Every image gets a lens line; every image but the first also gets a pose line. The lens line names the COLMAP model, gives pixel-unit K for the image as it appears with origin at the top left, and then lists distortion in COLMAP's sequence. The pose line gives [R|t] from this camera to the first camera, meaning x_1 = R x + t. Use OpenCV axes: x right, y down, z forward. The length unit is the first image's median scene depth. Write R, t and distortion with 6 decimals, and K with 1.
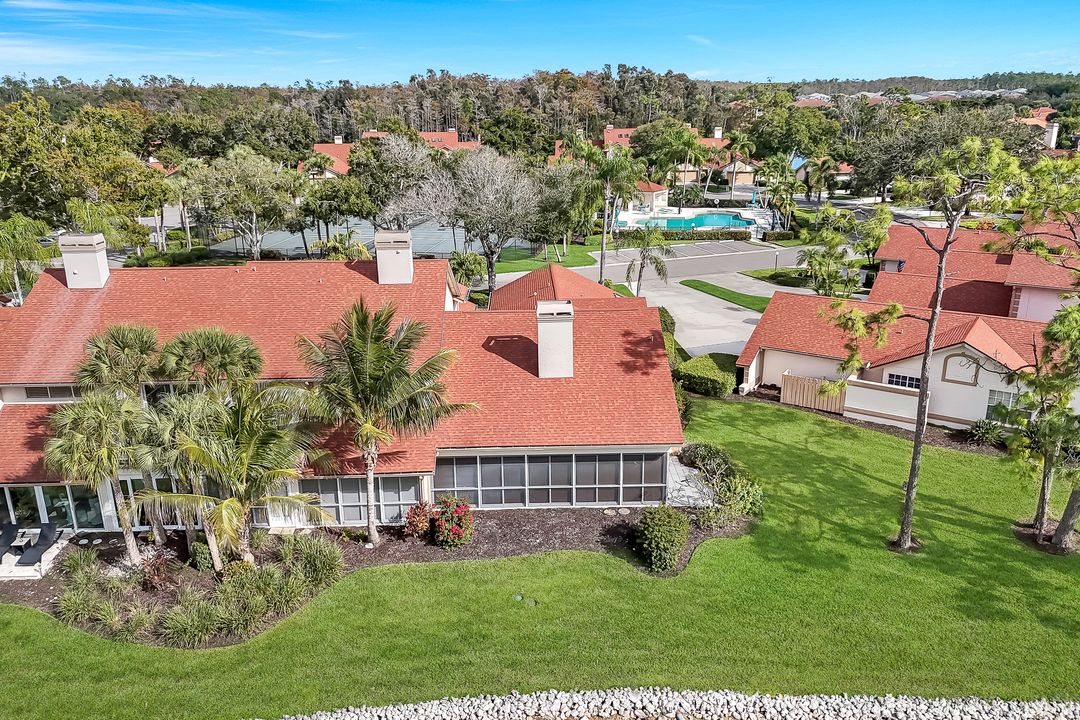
lens RADIAL K [[829.3, 0, 539.0], [0, 829.3, 362.6], [0, 0, 1]] dist [0.042462, -0.011398]
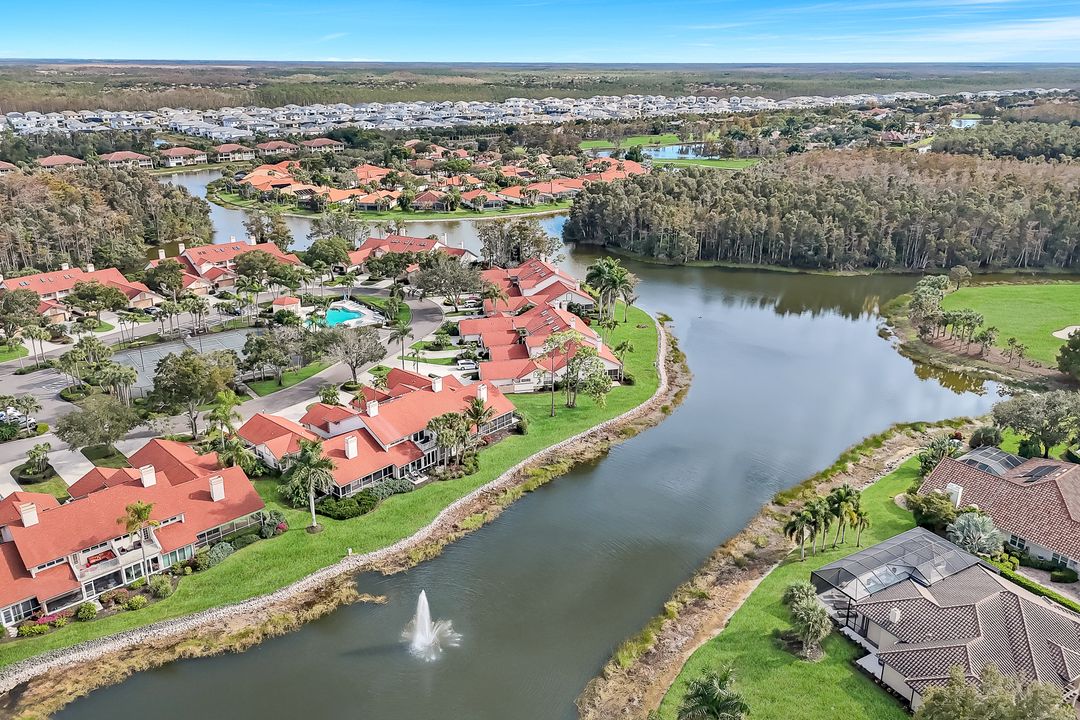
lens RADIAL K [[829.3, 0, 538.0], [0, 829.3, 357.9], [0, 0, 1]] dist [0.042462, -0.011398]
pose [[0.670461, -0.237176, 0.703015, -2.782657], [0.212326, 0.969236, 0.124497, -0.688567], [-0.710915, 0.065798, 0.700193, -2.215533]]
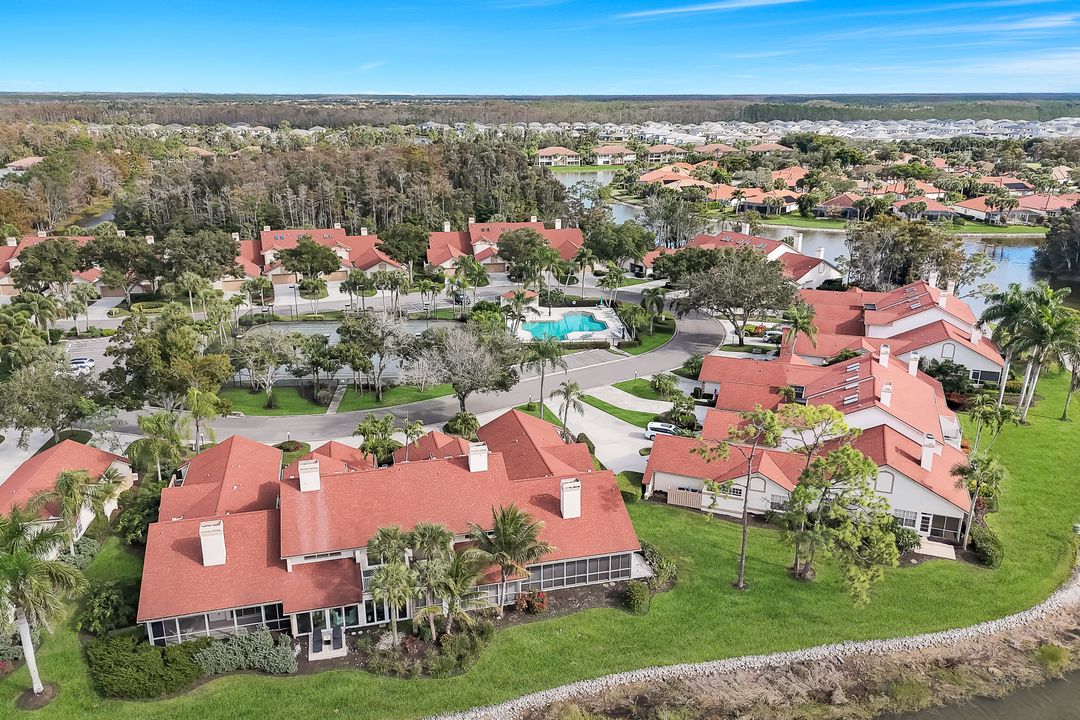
lens RADIAL K [[829.3, 0, 540.1], [0, 829.3, 357.6], [0, 0, 1]] dist [0.042462, -0.011398]
pose [[0.972339, -0.054672, 0.227085, -0.492847], [0.056012, 0.998430, 0.000546, -0.377534], [-0.226758, 0.012189, 0.973875, -0.928669]]
